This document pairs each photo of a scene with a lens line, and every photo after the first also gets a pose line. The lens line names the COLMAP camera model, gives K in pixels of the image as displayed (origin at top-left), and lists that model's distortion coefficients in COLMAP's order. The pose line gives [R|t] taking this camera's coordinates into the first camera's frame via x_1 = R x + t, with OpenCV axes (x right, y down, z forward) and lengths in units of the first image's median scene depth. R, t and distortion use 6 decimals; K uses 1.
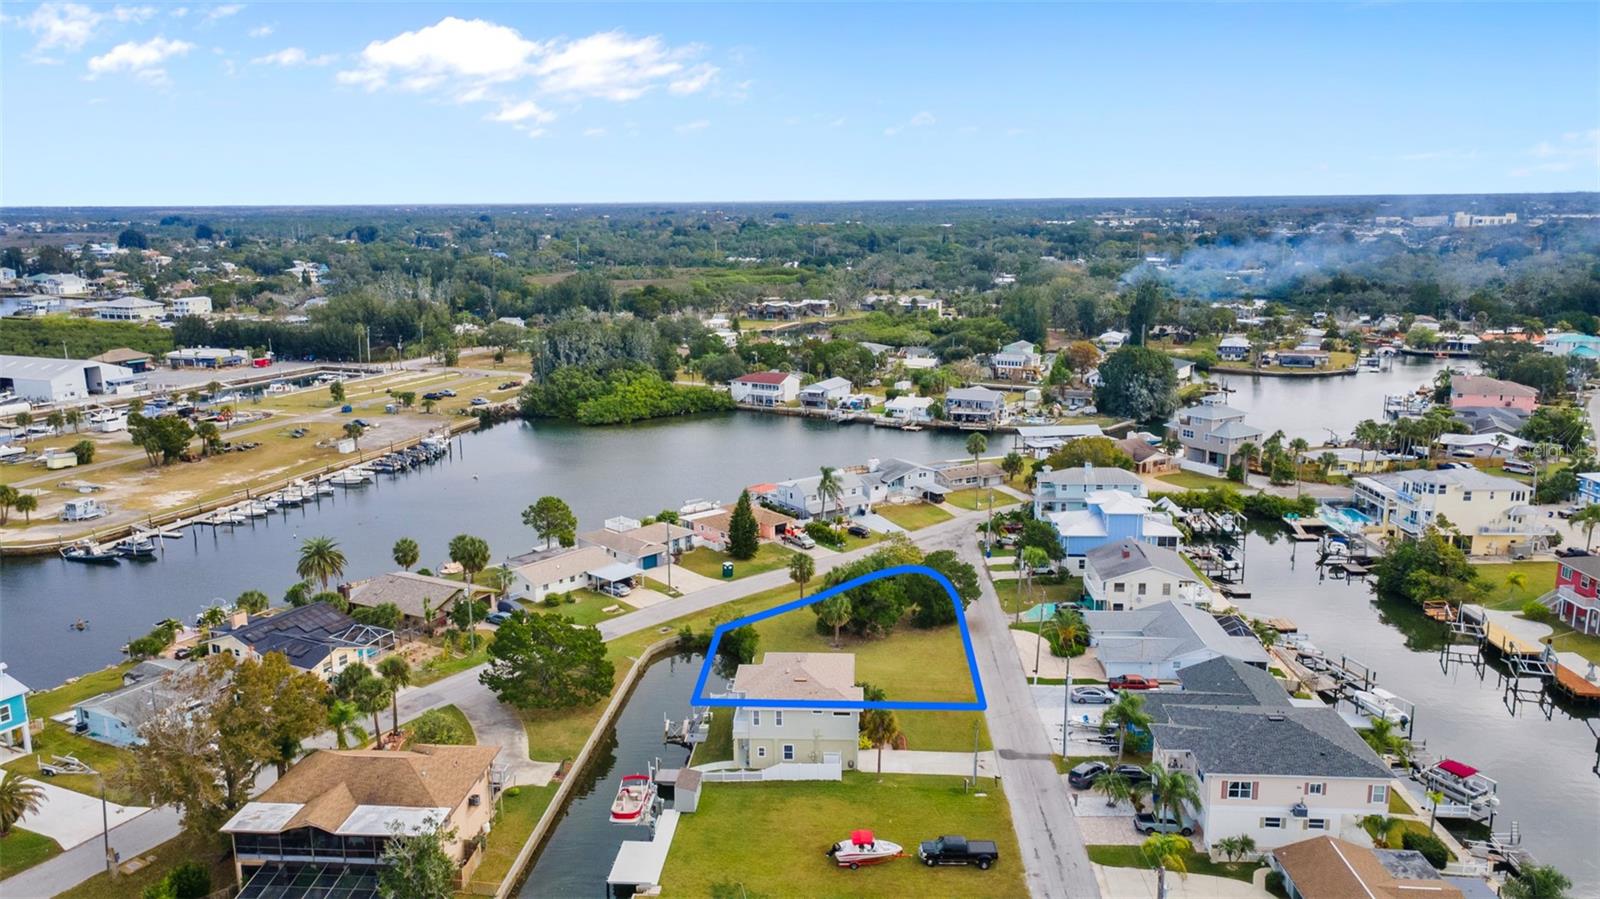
lens RADIAL K [[1163.0, 0, 794.6], [0, 1163.0, 449.9], [0, 0, 1]] dist [0.042927, 0.000069]
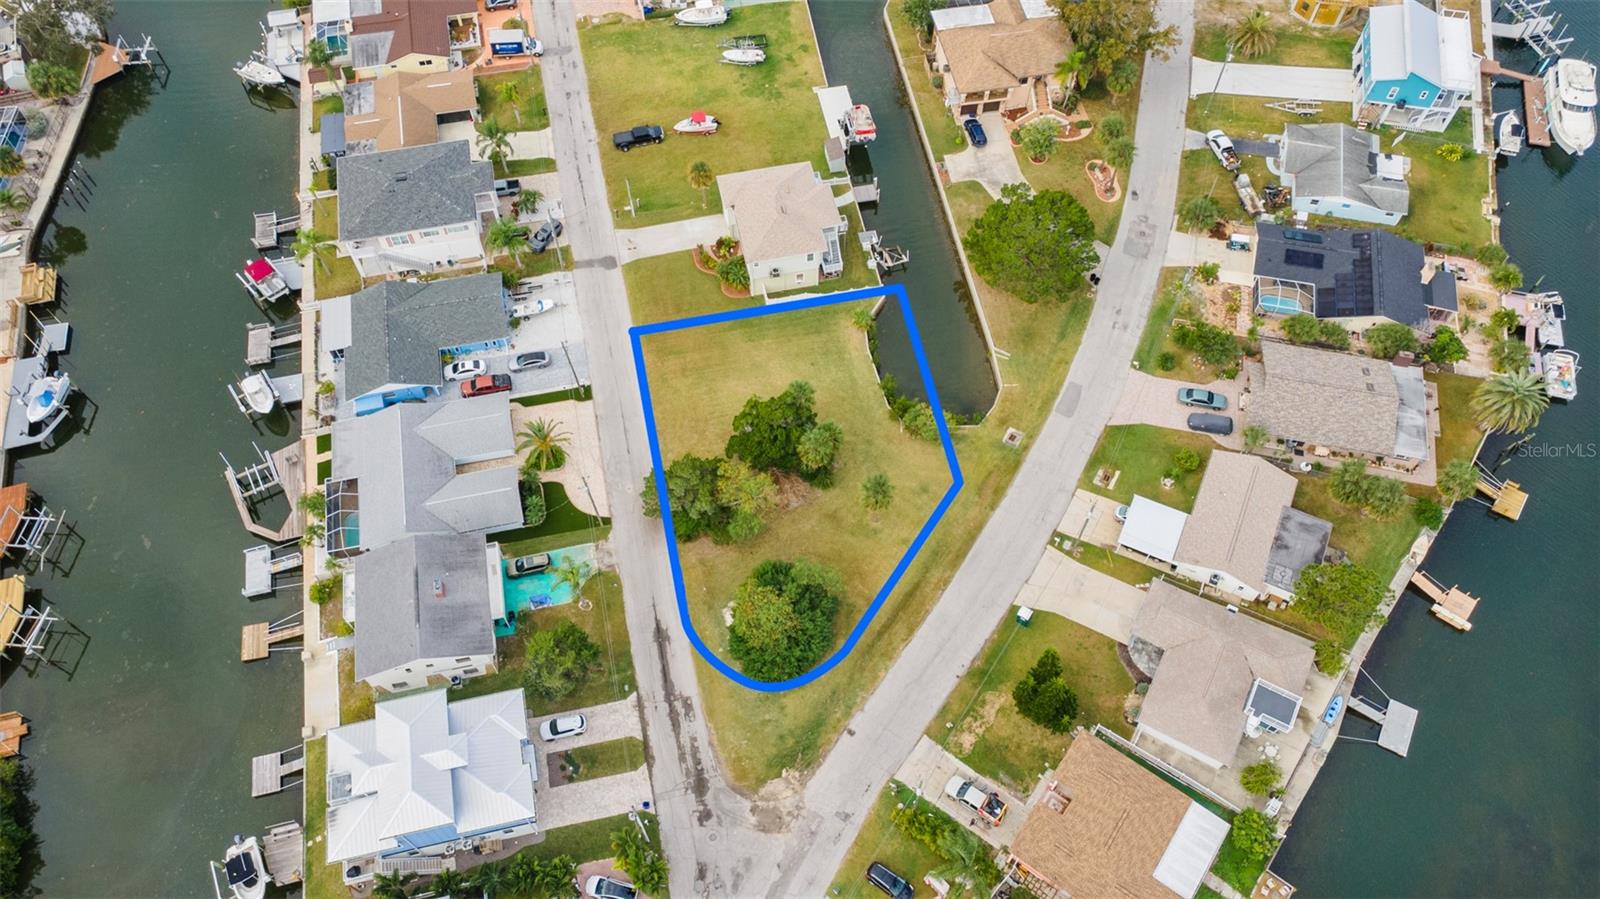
lens RADIAL K [[1231.6, 0, 791.0], [0, 1231.6, 411.1], [0, 0, 1]] dist [0.042581, 0.001127]
pose [[-0.964587, 0.227008, -0.134308, 0.082355], [-0.042024, 0.370426, 0.927911, -0.348297], [0.260394, 0.900695, -0.347769, 0.646283]]
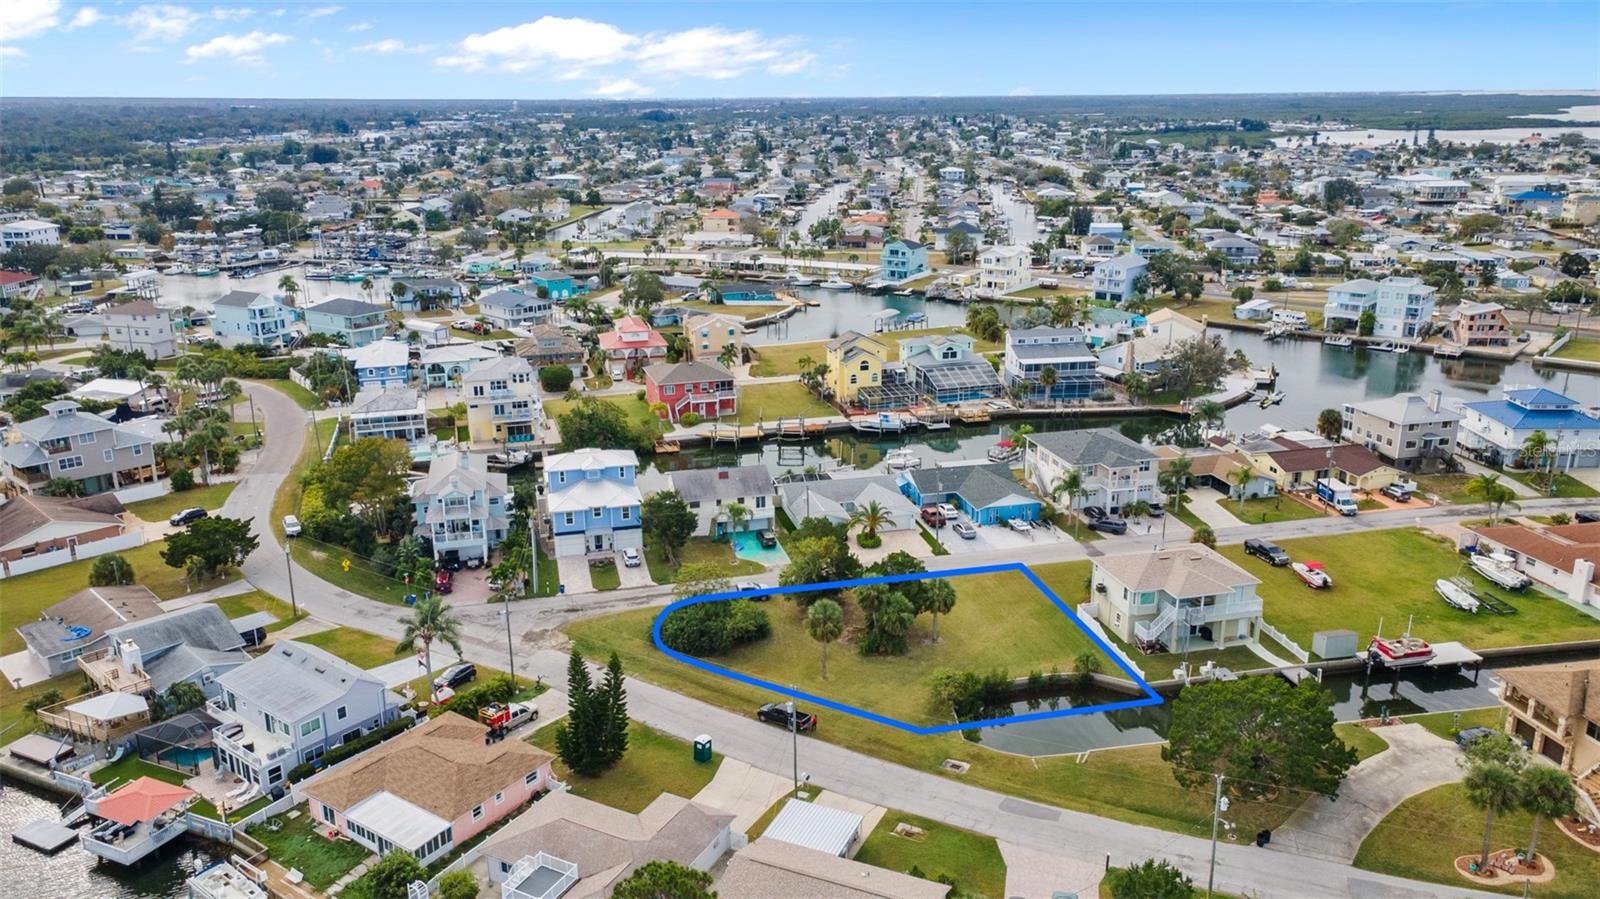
lens RADIAL K [[1163.0, 0, 794.6], [0, 1163.0, 449.9], [0, 0, 1]] dist [0.042927, 0.000069]
pose [[-0.287020, -0.268661, 0.919479, -0.335357], [0.210645, 0.918669, 0.334178, -0.130793], [-0.934477, 0.289600, -0.207085, 0.604952]]
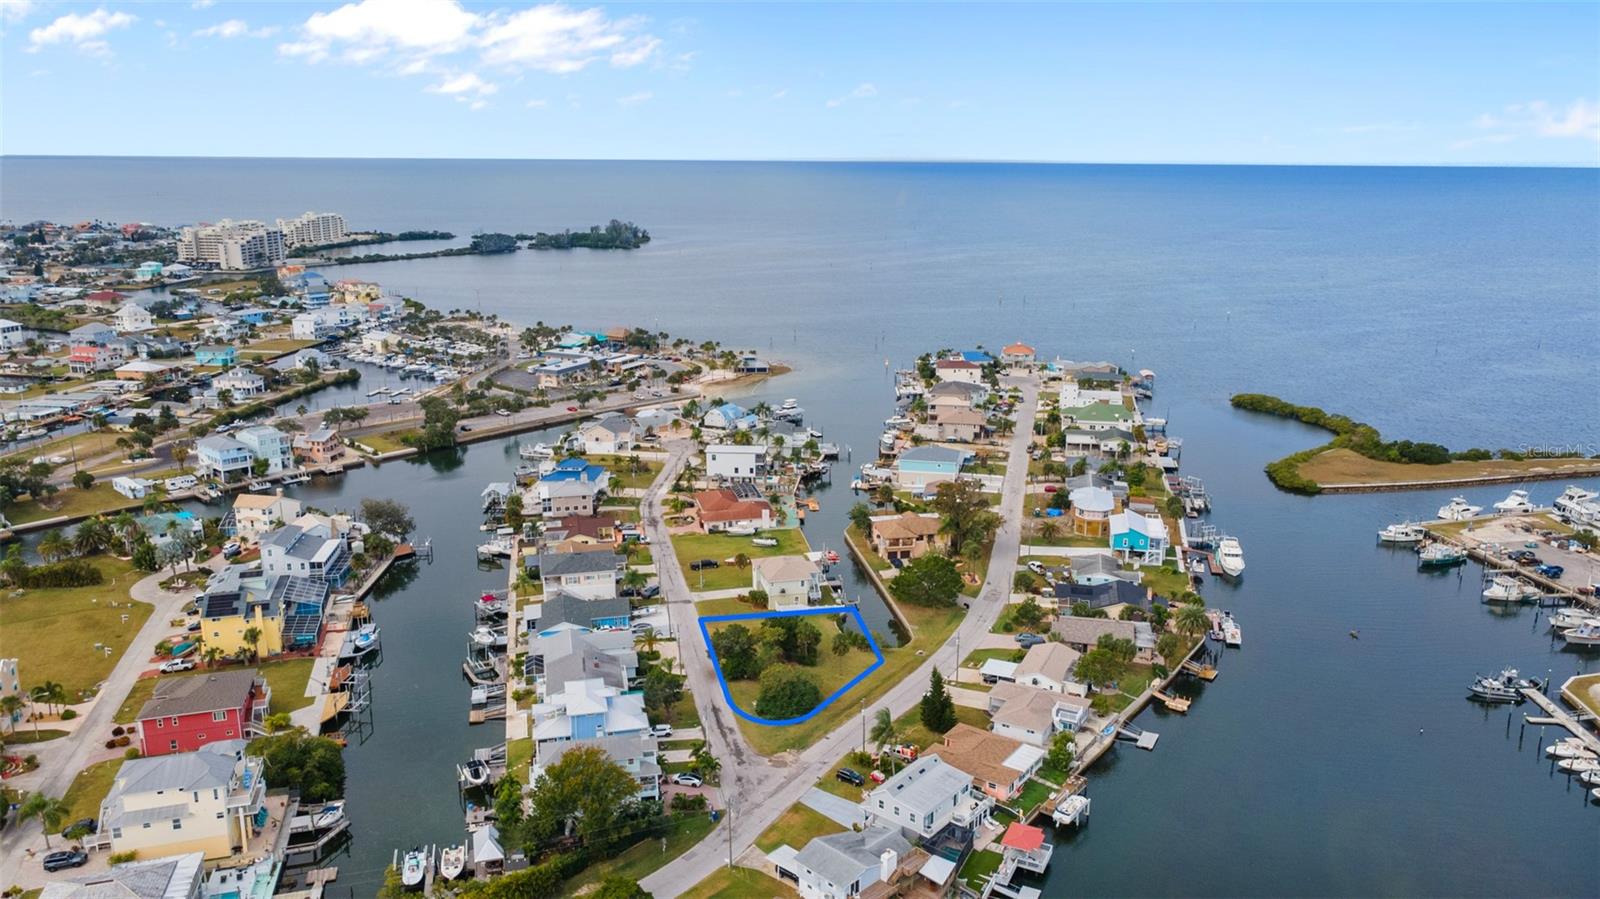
lens RADIAL K [[1163.0, 0, 794.6], [0, 1163.0, 449.9], [0, 0, 1]] dist [0.042927, 0.000069]
pose [[-0.963716, 0.078329, -0.255177, 0.201884], [-0.043873, 0.896493, 0.440881, -0.363973], [0.263298, 0.436080, -0.860528, 1.083066]]
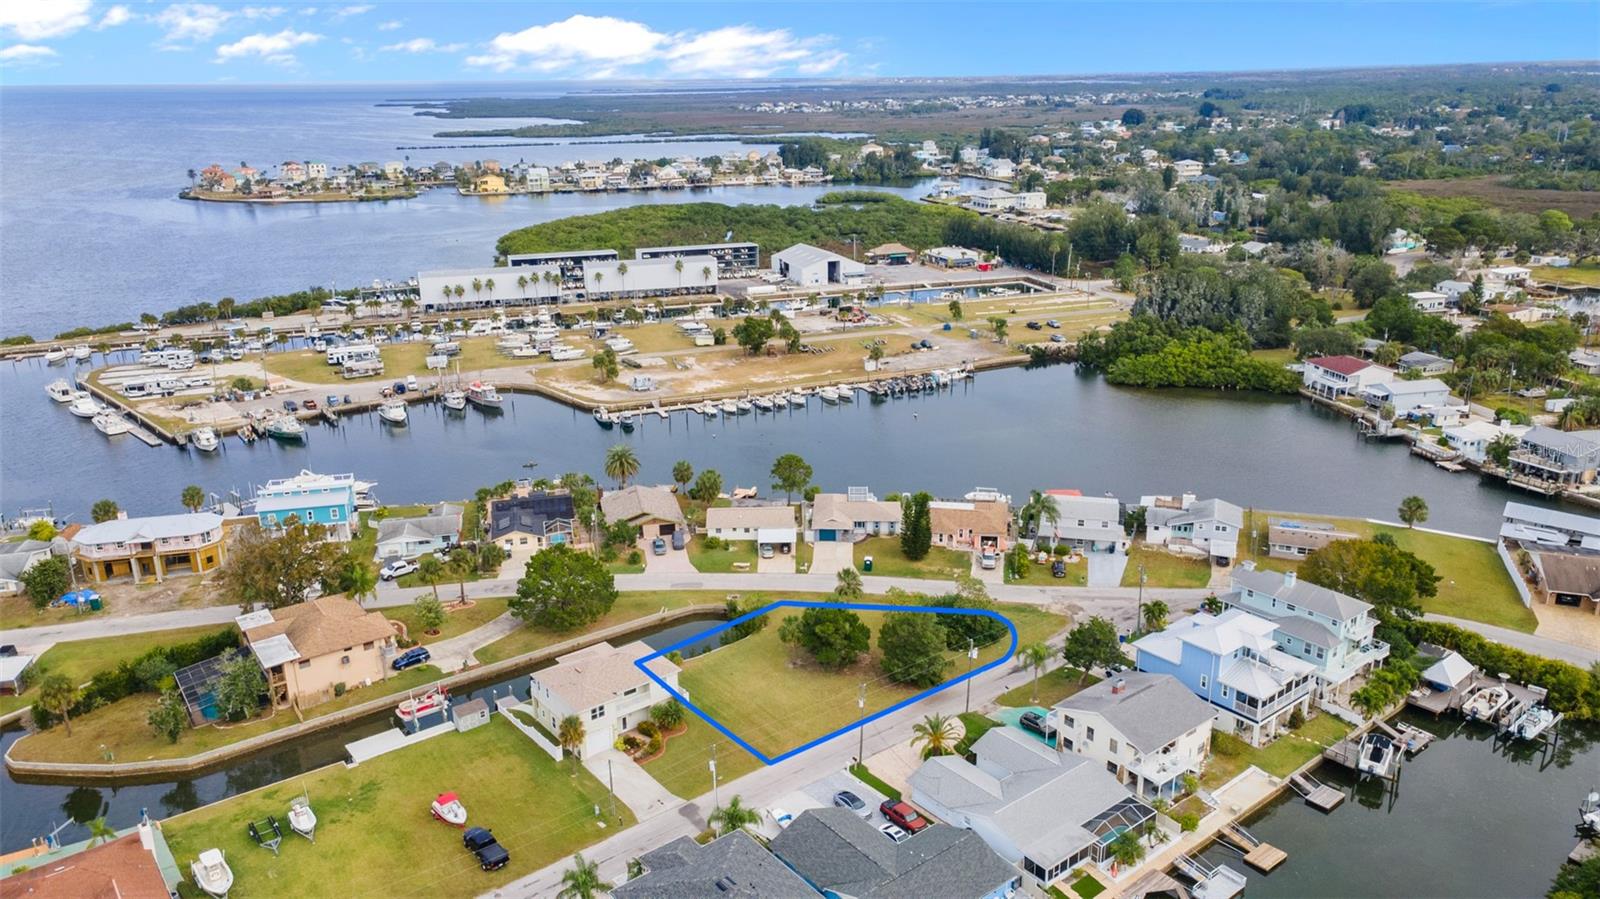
lens RADIAL K [[1163.0, 0, 794.6], [0, 1163.0, 449.9], [0, 0, 1]] dist [0.042927, 0.000069]
pose [[0.658293, 0.230912, -0.716471, 0.363888], [-0.149718, 0.972937, 0.176008, -0.099294], [0.737723, -0.008597, 0.675049, 0.144859]]
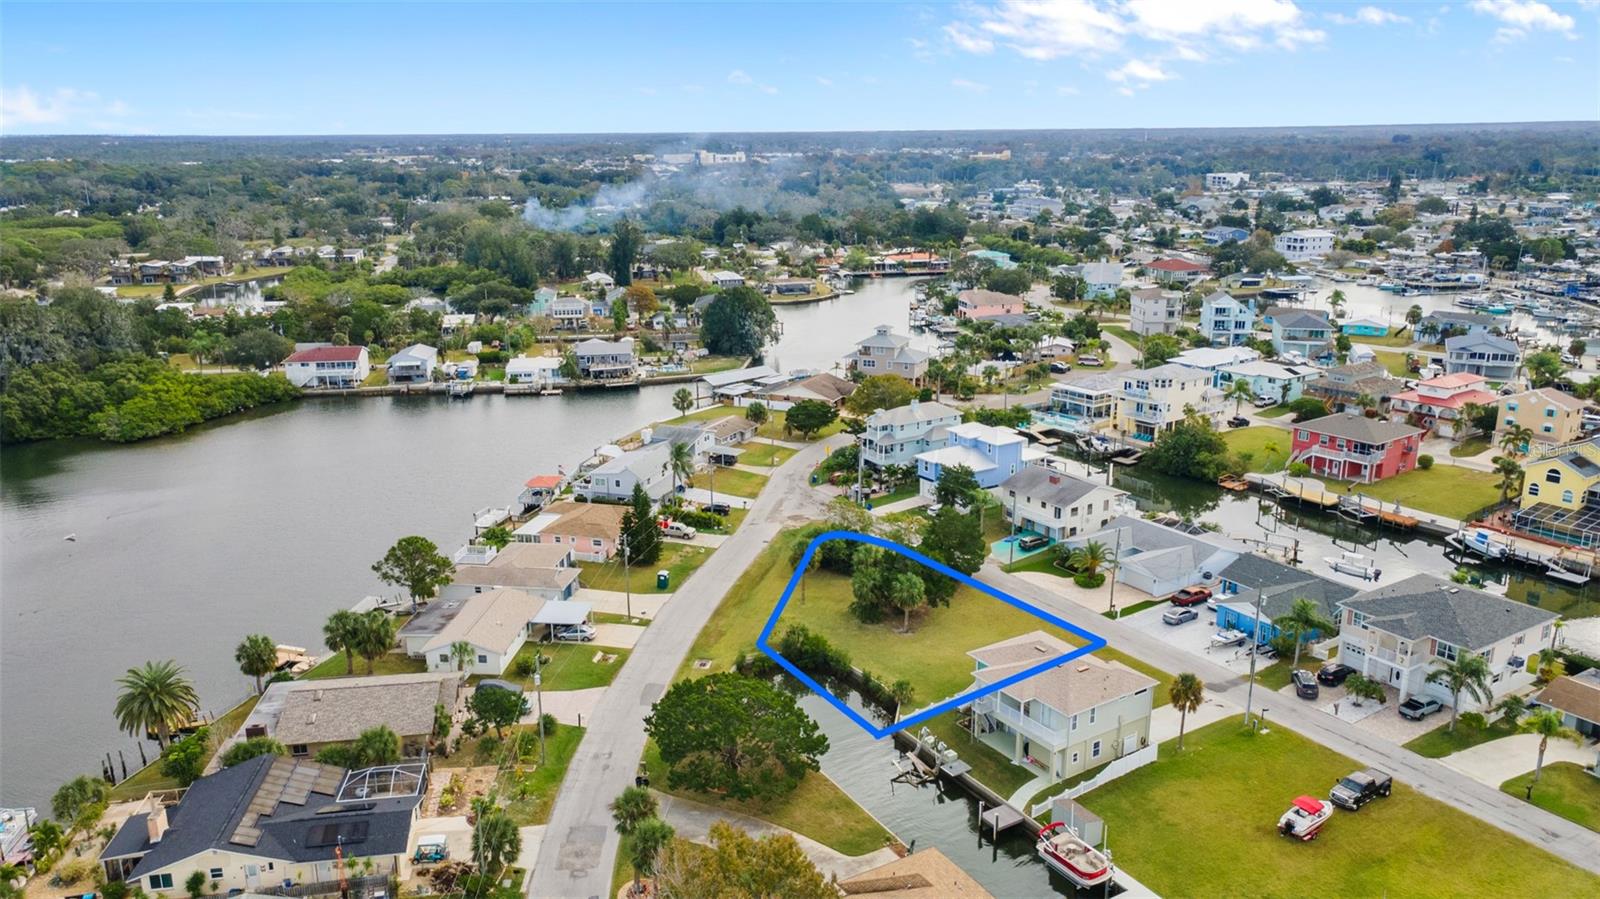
lens RADIAL K [[1163.0, 0, 794.6], [0, 1163.0, 449.9], [0, 0, 1]] dist [0.042927, 0.000069]
pose [[0.809797, -0.152288, 0.566601, -0.258946], [0.123567, 0.988334, 0.089036, -0.030912], [-0.573550, -0.002088, 0.819168, 0.149820]]
